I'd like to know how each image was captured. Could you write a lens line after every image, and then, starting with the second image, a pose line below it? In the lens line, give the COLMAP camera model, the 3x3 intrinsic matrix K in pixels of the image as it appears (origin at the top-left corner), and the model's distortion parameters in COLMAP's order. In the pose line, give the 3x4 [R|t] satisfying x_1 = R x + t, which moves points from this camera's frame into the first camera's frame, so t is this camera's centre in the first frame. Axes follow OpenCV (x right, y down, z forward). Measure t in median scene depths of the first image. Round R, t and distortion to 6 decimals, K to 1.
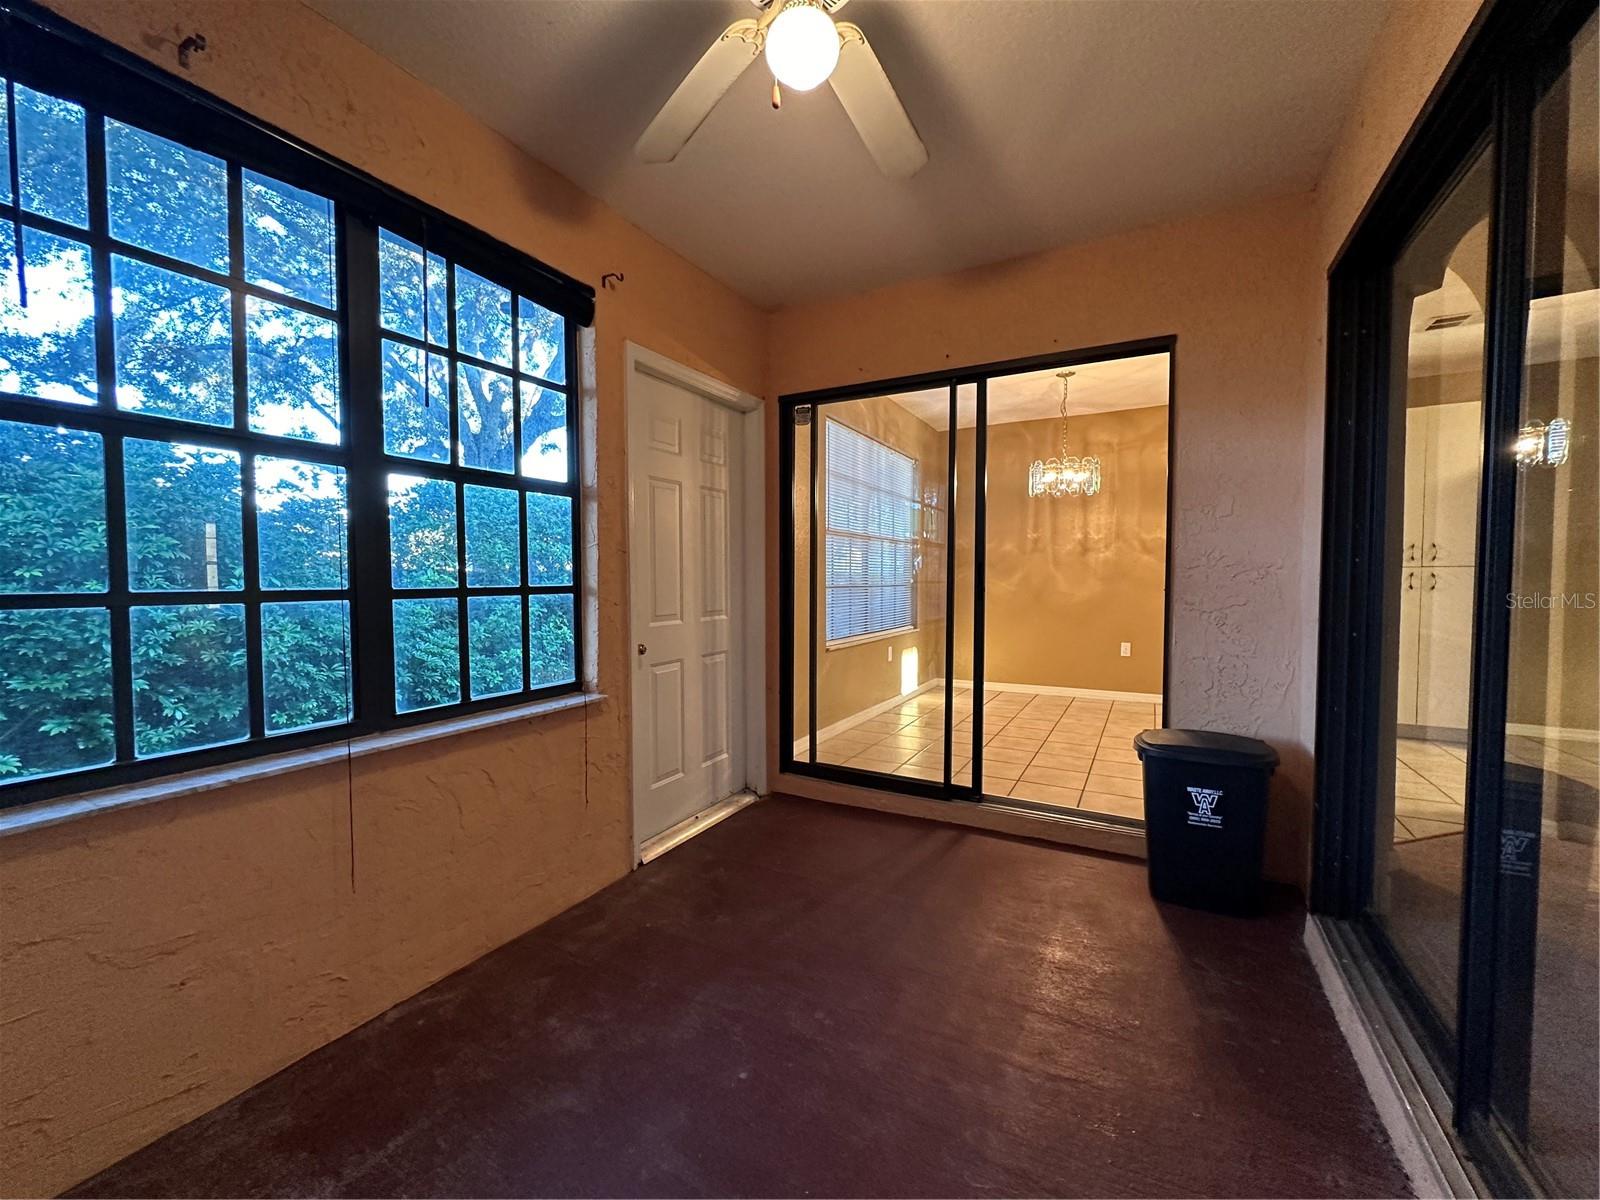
lens RADIAL K [[638.1, 0, 798.6], [0, 638.1, 600.6], [0, 0, 1]] dist [-0.008455, 0.001534]
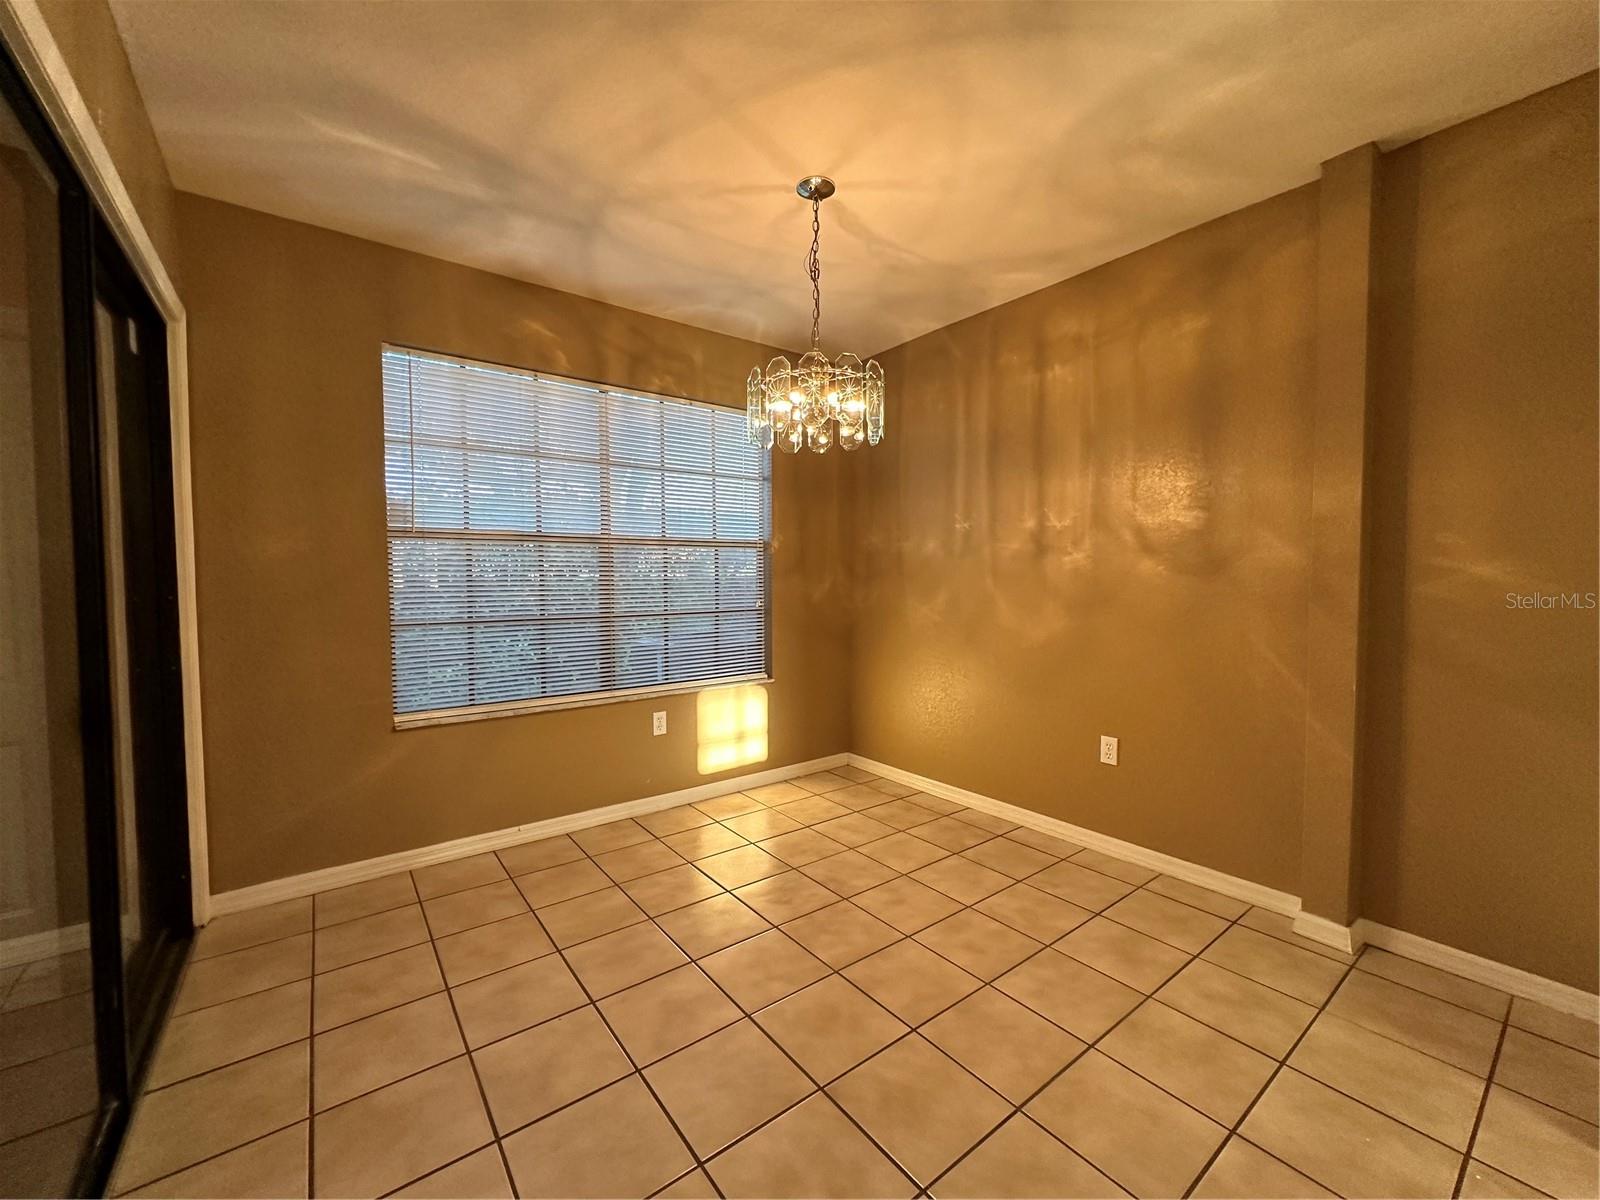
lens RADIAL K [[638.1, 0, 803.3], [0, 638.1, 597.2], [0, 0, 1]] dist [-0.008455, 0.001534]
pose [[0.920818, 0.011203, -0.389832, 0.493649], [-0.012083, 0.999927, 0.000195, -0.040038], [0.389806, 0.004531, 0.920886, 0.461684]]
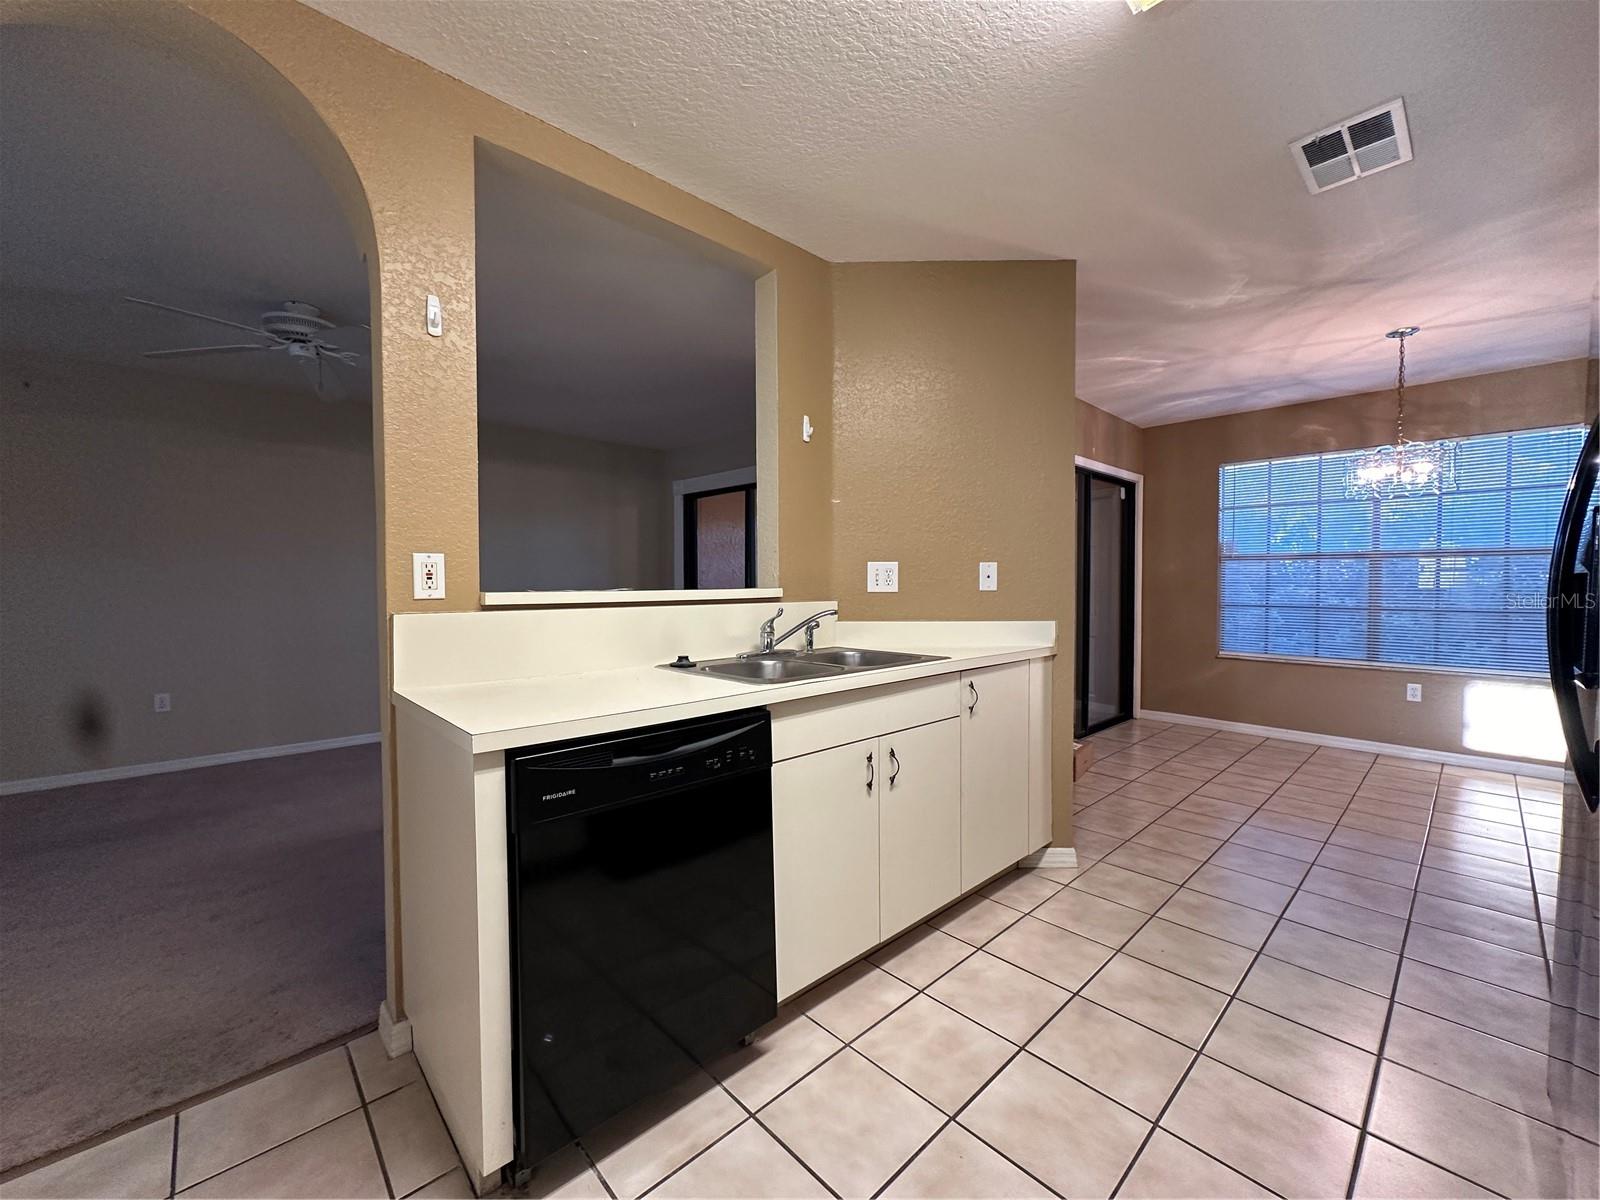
lens RADIAL K [[638.1, 0, 799.2], [0, 638.1, 598.8], [0, 0, 1]] dist [-0.008455, 0.001534]
pose [[-0.304522, 0.028302, -0.952085, 1.109894], [-0.035082, 0.998547, 0.040904, -0.040786], [0.951859, 0.045857, -0.303087, 0.470313]]
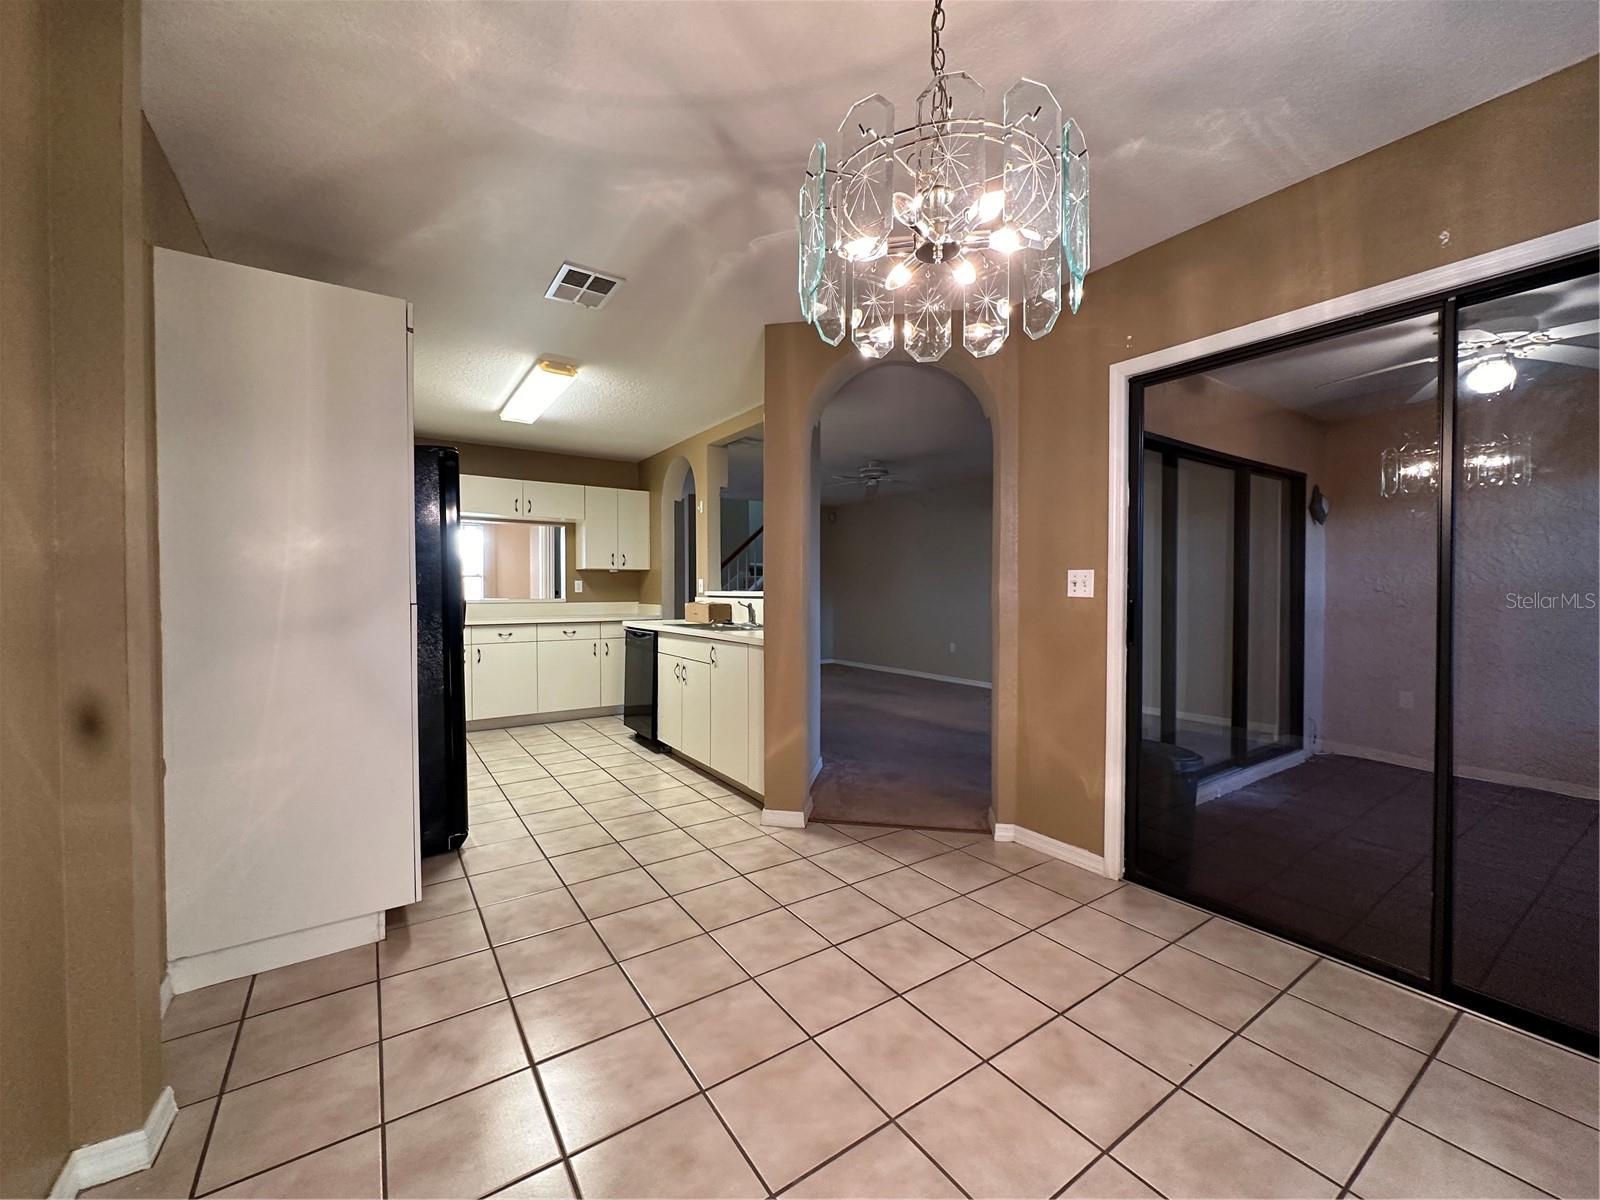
lens RADIAL K [[638.1, 0, 802.3], [0, 638.1, 602.6], [0, 0, 1]] dist [-0.008455, 0.001534]
pose [[-0.896385, -0.006308, 0.443231, 0.293492], [0.019898, 0.998318, 0.054448, -0.060014], [-0.442829, 0.057626, -0.894752, 1.033159]]
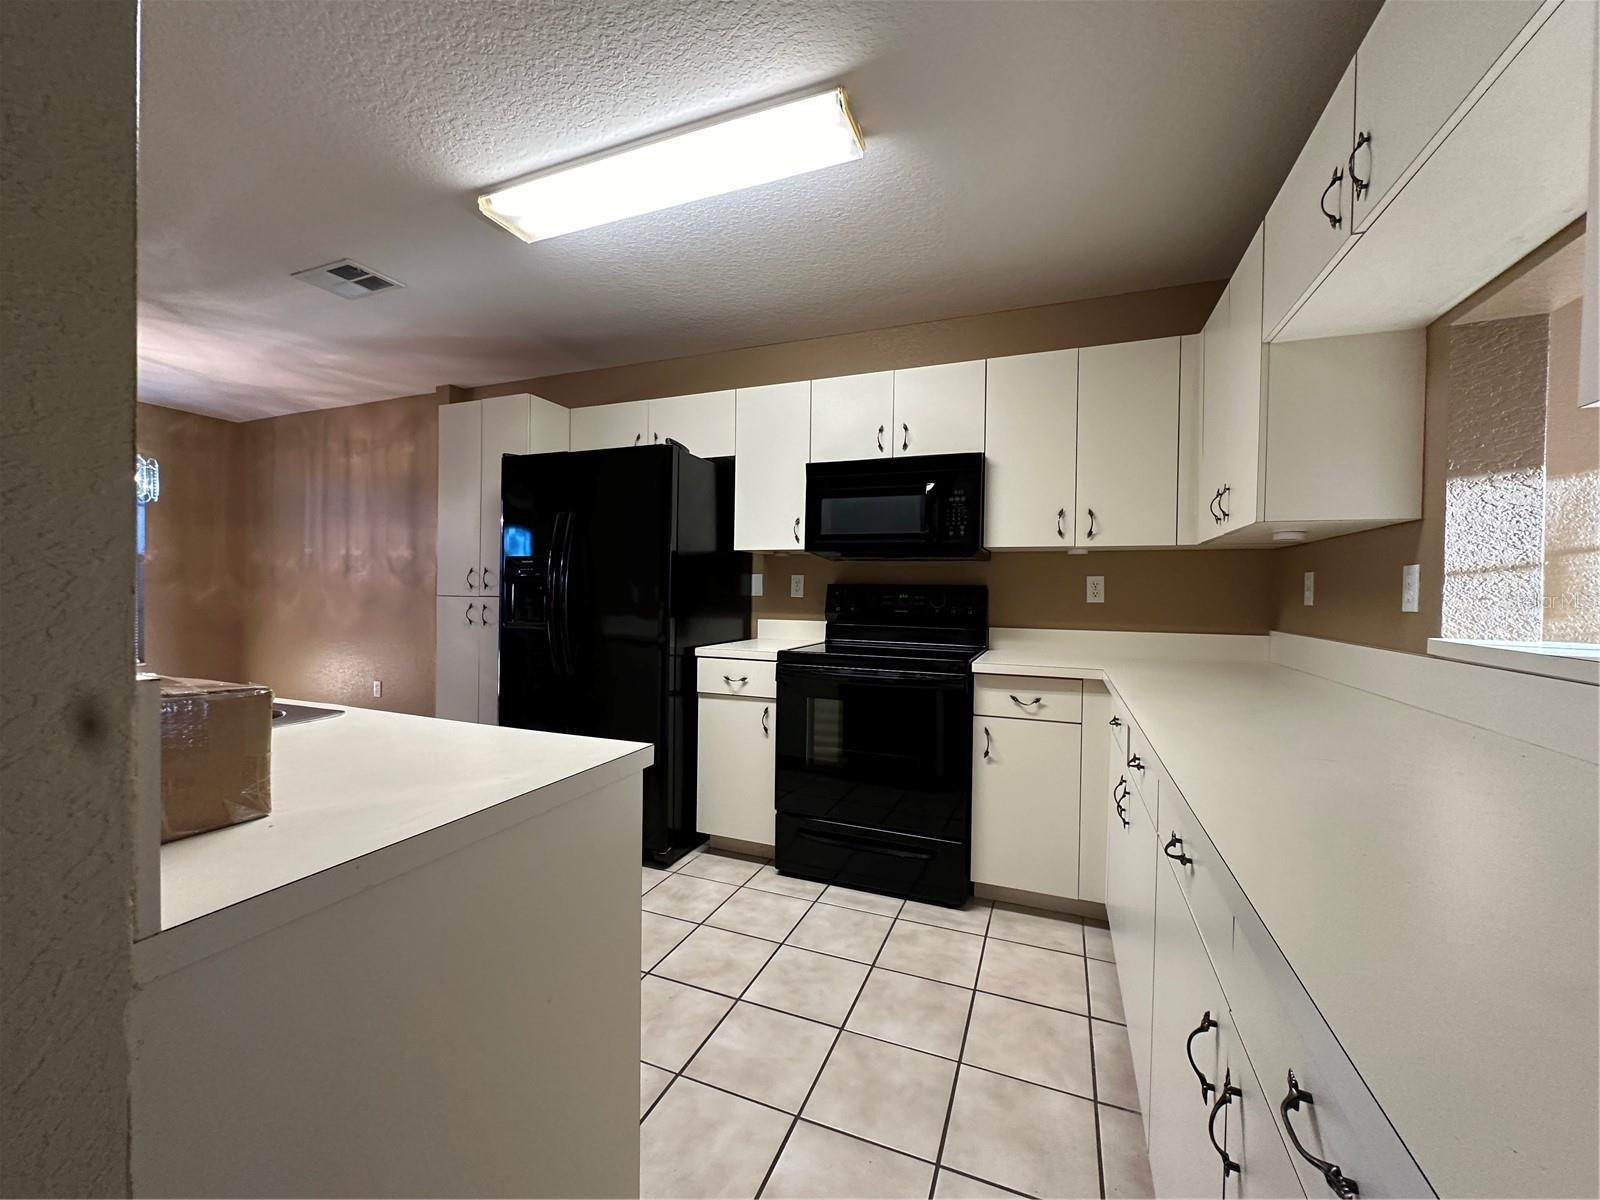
lens RADIAL K [[638.1, 0, 805.0], [0, 638.1, 596.4], [0, 0, 1]] dist [-0.008455, 0.001534]
pose [[0.990683, 0.011765, 0.135678, 0.963707], [-0.008008, 0.999570, -0.028200, -0.025983], [-0.135951, 0.026851, 0.990352, 0.106891]]
